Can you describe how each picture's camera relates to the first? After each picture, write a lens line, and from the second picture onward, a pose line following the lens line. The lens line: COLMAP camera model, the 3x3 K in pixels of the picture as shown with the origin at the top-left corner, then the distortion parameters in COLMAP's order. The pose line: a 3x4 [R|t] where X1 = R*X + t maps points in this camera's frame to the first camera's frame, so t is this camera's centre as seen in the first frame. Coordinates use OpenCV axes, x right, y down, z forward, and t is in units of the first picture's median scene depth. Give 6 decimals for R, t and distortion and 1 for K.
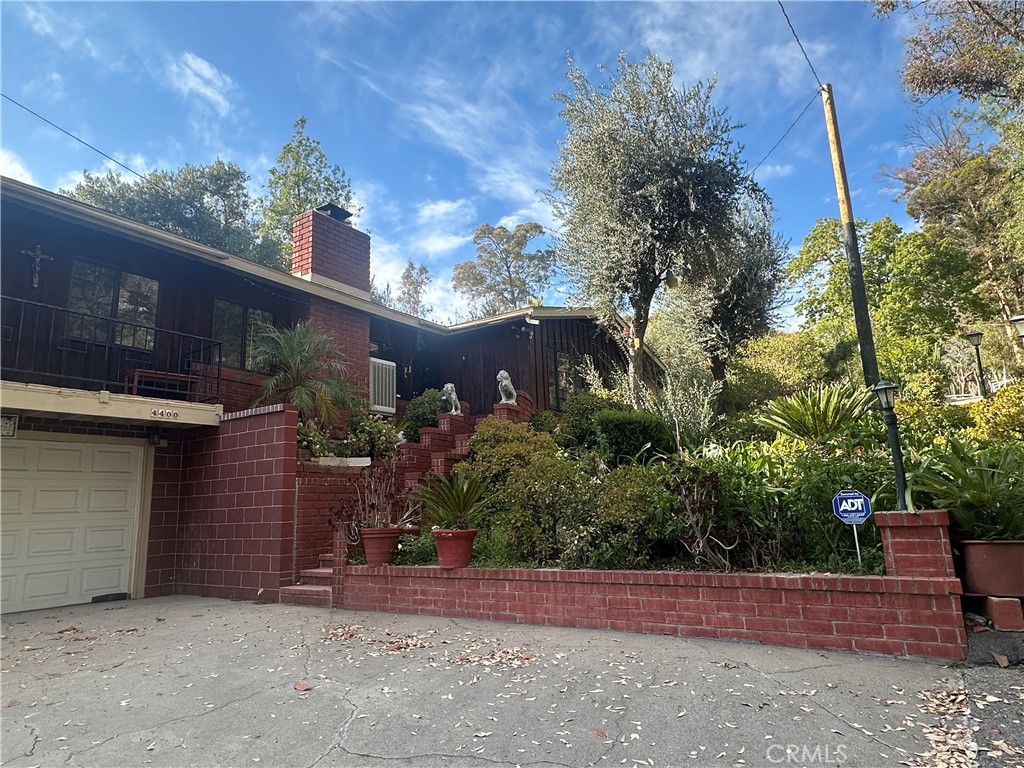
lens RADIAL K [[624.1, 0, 511.5], [0, 624.1, 383.4], [0, 0, 1]] dist [0.000888, 0.000302]
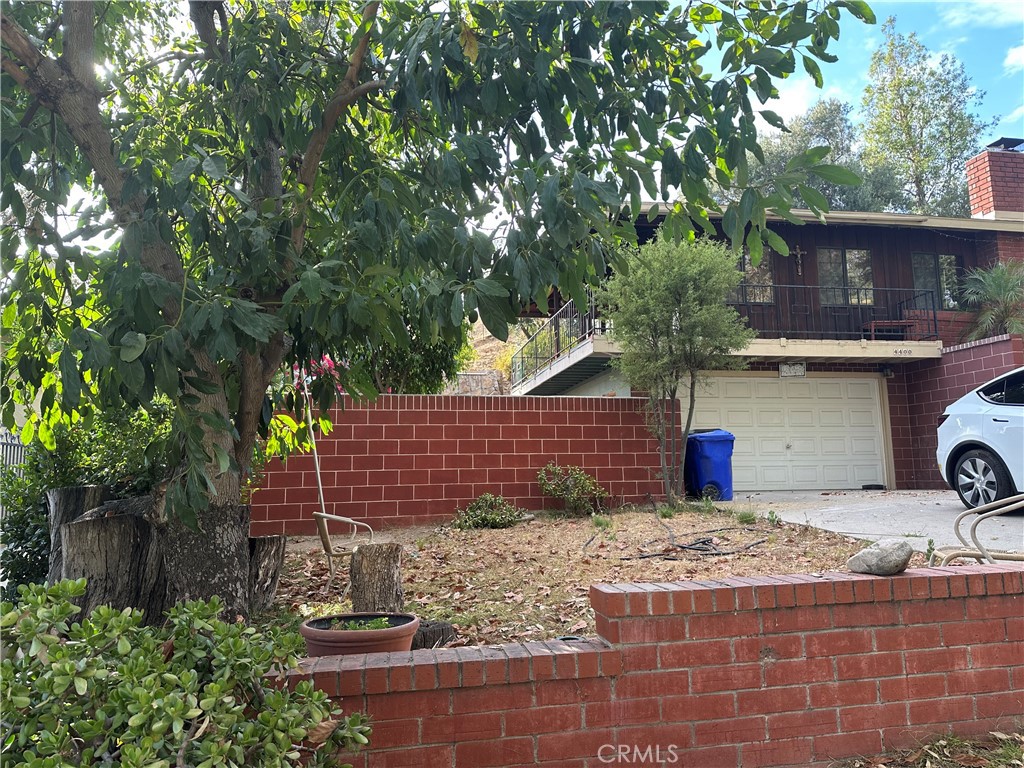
lens RADIAL K [[714.4, 0, 511.4], [0, 714.4, 384.2], [0, 0, 1]] dist [-0.005843, -0.004224]
pose [[0.683972, -0.066273, -0.726491, -0.022897], [0.132020, 0.990666, 0.033922, -0.040016], [0.717463, -0.119113, 0.686338, -0.585356]]
